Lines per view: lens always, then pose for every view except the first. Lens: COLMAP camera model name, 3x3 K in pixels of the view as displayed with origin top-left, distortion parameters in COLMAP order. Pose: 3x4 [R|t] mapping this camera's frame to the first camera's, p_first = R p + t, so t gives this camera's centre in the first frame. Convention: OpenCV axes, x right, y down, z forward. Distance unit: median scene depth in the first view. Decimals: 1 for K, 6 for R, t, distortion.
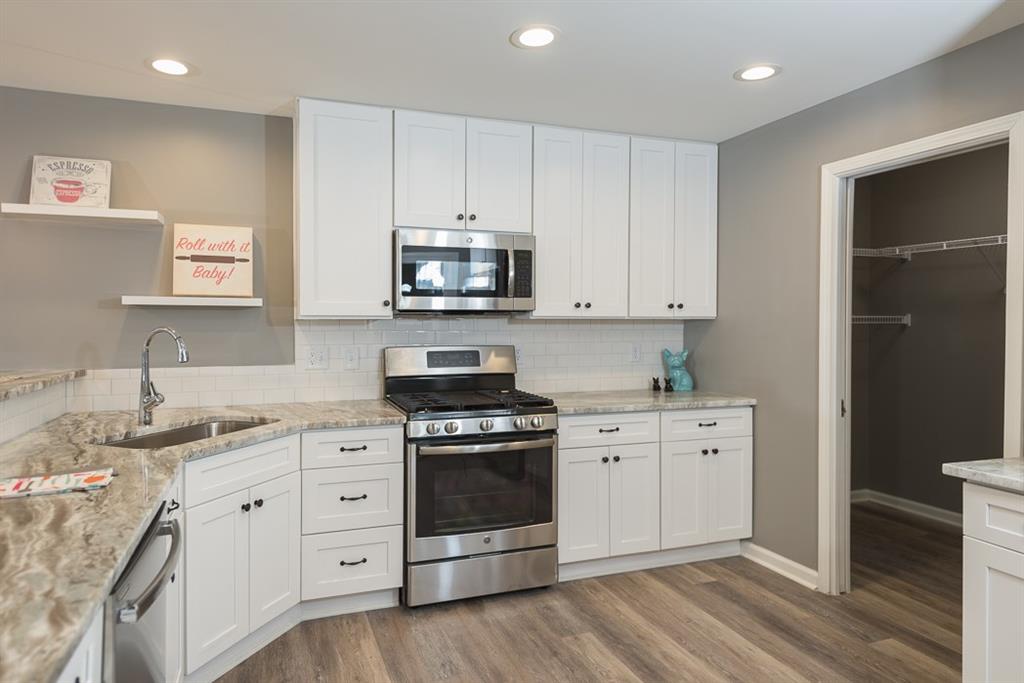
lens RADIAL K [[629.9, 0, 507.7], [0, 629.9, 331.4], [0, 0, 1]] dist [-0.000418, -0.007182]
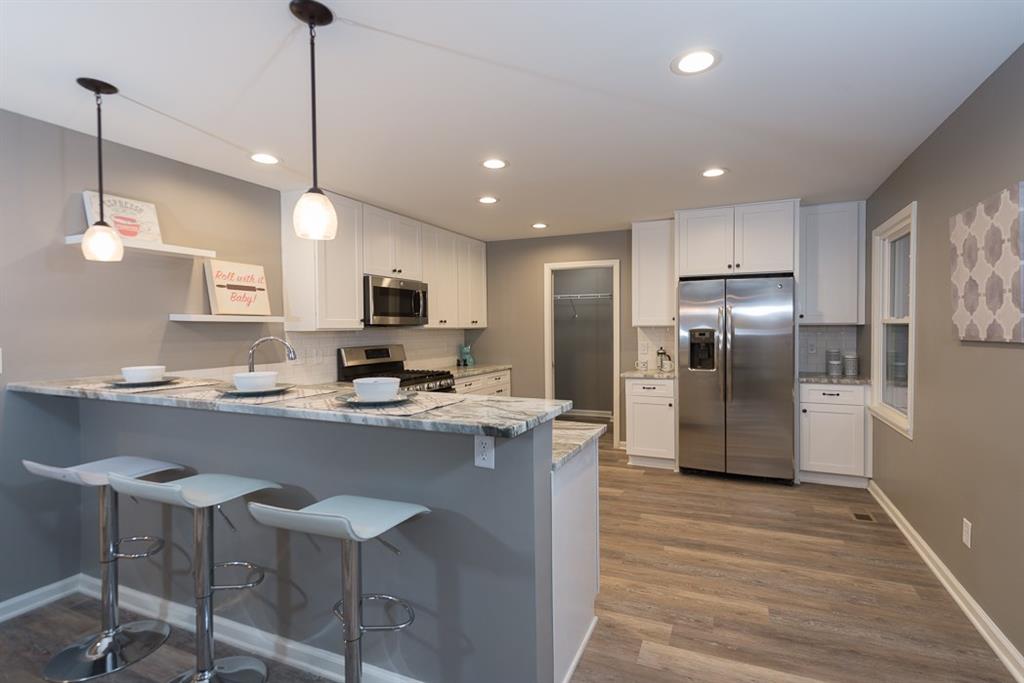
lens RADIAL K [[464.3, 0, 515.5], [0, 464.3, 335.7], [0, 0, 1]] dist [0.004282, -0.001093]
pose [[0.712406, -0.018196, 0.701531, -0.788508], [0.015274, 0.999829, 0.010423, -0.011683], [-0.701601, 0.003290, 0.712562, -0.153976]]
